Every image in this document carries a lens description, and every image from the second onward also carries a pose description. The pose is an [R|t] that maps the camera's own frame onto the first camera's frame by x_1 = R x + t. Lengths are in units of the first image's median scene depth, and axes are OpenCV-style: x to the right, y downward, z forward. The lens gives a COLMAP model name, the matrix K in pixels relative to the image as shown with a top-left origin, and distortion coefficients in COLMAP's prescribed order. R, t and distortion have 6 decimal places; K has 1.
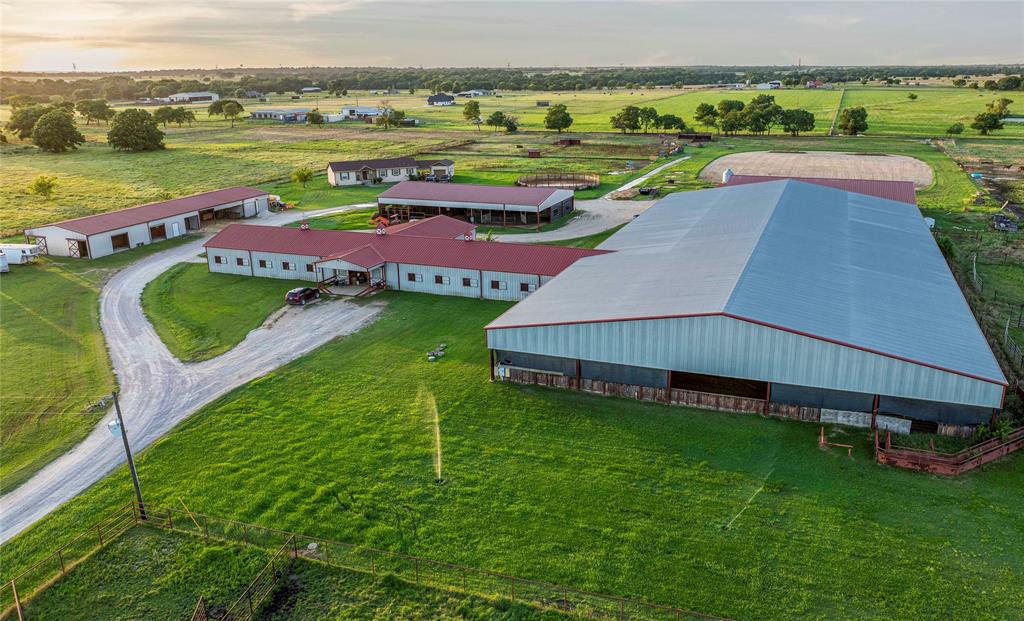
lens RADIAL K [[774.3, 0, 553.8], [0, 774.3, 308.3], [0, 0, 1]] dist [-0.025509, 0.001699]
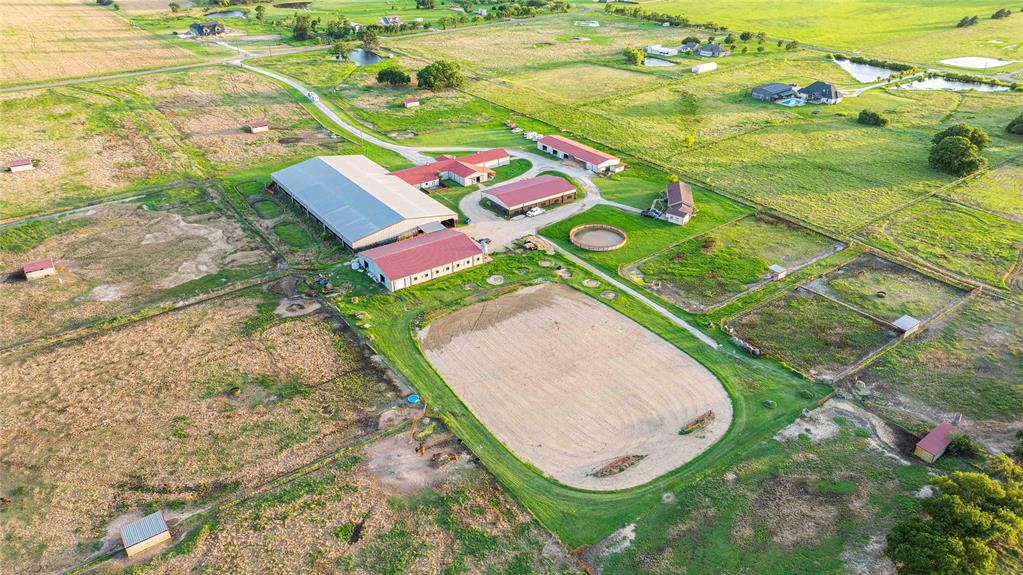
lens RADIAL K [[713.3, 0, 511.5], [0, 713.3, 287.5], [0, 0, 1]] dist [-0.020128, 0.000450]
pose [[-0.566722, 0.408181, -0.715691, 1.075102], [-0.243597, 0.746807, 0.618821, -0.863180], [0.787075, 0.525040, -0.323801, 1.324916]]
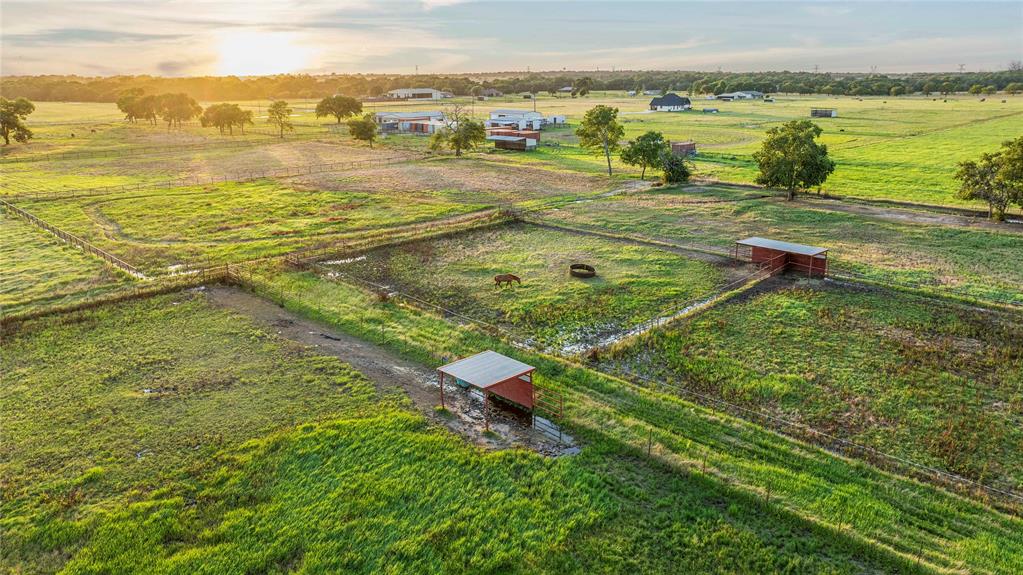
lens RADIAL K [[713.3, 0, 511.5], [0, 713.3, 287.5], [0, 0, 1]] dist [-0.020128, 0.000450]
pose [[0.896775, 0.128350, -0.423463, 0.062151], [-0.132244, 0.991009, 0.020315, -0.294577], [0.422263, 0.037783, 0.905685, 1.079636]]
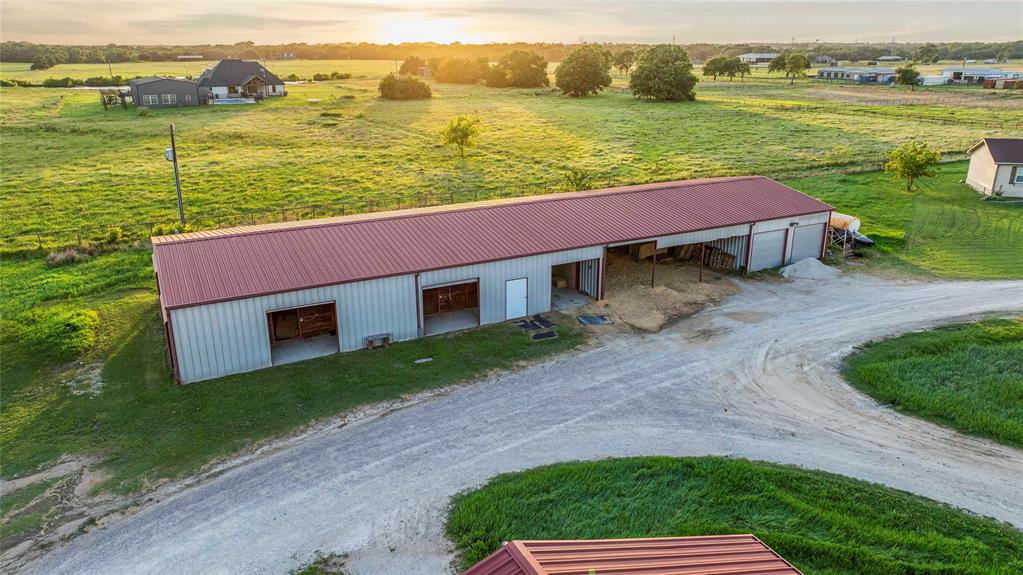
lens RADIAL K [[713.3, 0, 511.5], [0, 713.3, 287.5], [0, 0, 1]] dist [-0.020128, 0.000450]
pose [[0.727352, 0.225482, -0.648164, -0.210407], [-0.207983, 0.972490, 0.104915, -0.095959], [0.653989, 0.058497, 0.754239, 0.540762]]
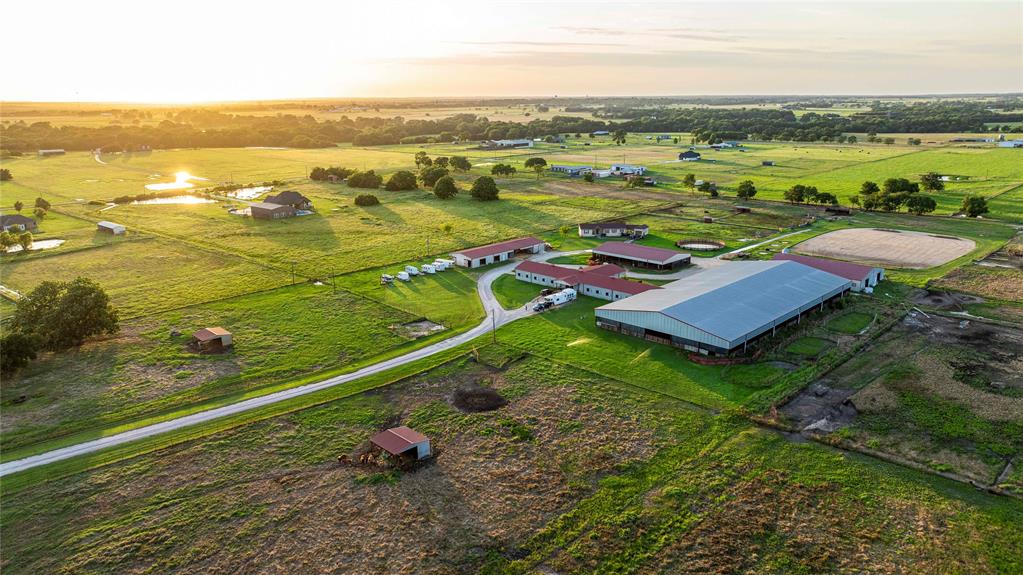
lens RADIAL K [[713.3, 0, 511.5], [0, 713.3, 287.5], [0, 0, 1]] dist [-0.020128, 0.000450]
pose [[0.908615, 0.106099, -0.403932, 0.276895], [-0.120458, 0.992666, -0.010221, 0.003316], [0.399885, 0.057944, 0.914732, -0.647960]]
